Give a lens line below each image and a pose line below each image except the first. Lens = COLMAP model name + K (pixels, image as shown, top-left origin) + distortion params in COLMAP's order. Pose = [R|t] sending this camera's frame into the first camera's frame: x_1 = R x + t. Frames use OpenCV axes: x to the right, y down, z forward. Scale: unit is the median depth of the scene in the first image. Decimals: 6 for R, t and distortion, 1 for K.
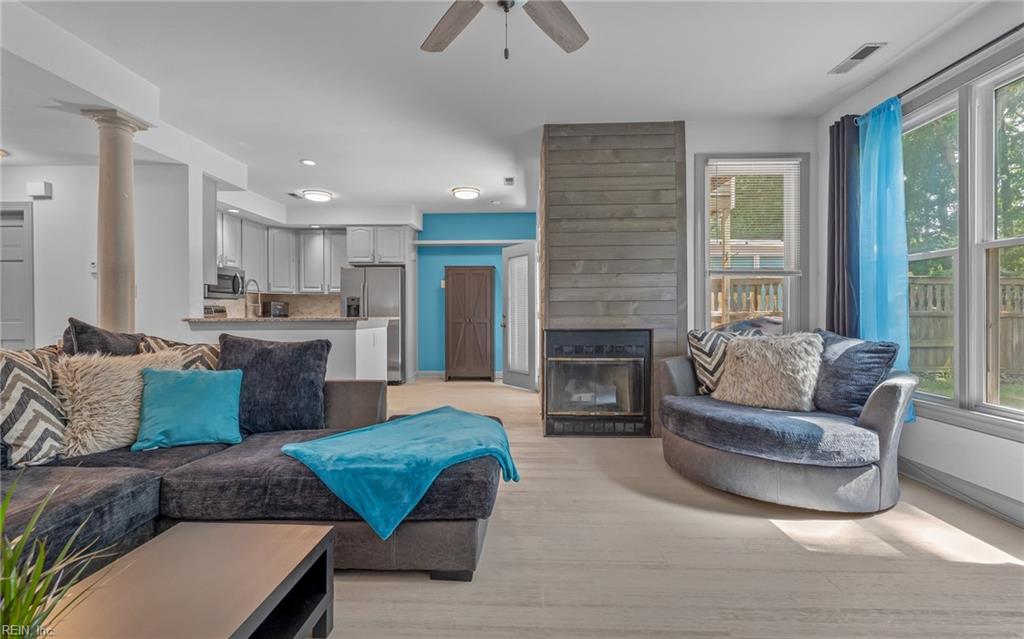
lens RADIAL K [[449.4, 0, 513.1], [0, 449.4, 316.5], [0, 0, 1]] dist [0.004512, 0.001107]
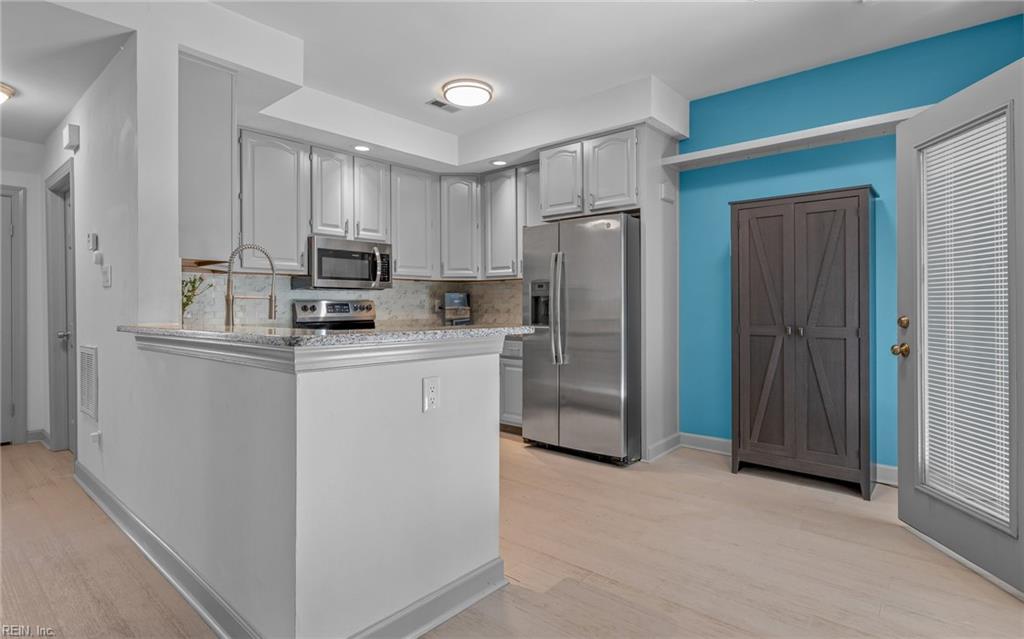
lens RADIAL K [[519.9, 0, 504.3], [0, 519.9, 311.0], [0, 0, 1]] dist [-0.015274, -0.000692]
pose [[0.774182, 0.001999, -0.632960, -0.007028], [0.000069, 0.999995, 0.003243, -0.009777], [0.632963, -0.002554, 0.774178, 0.487347]]
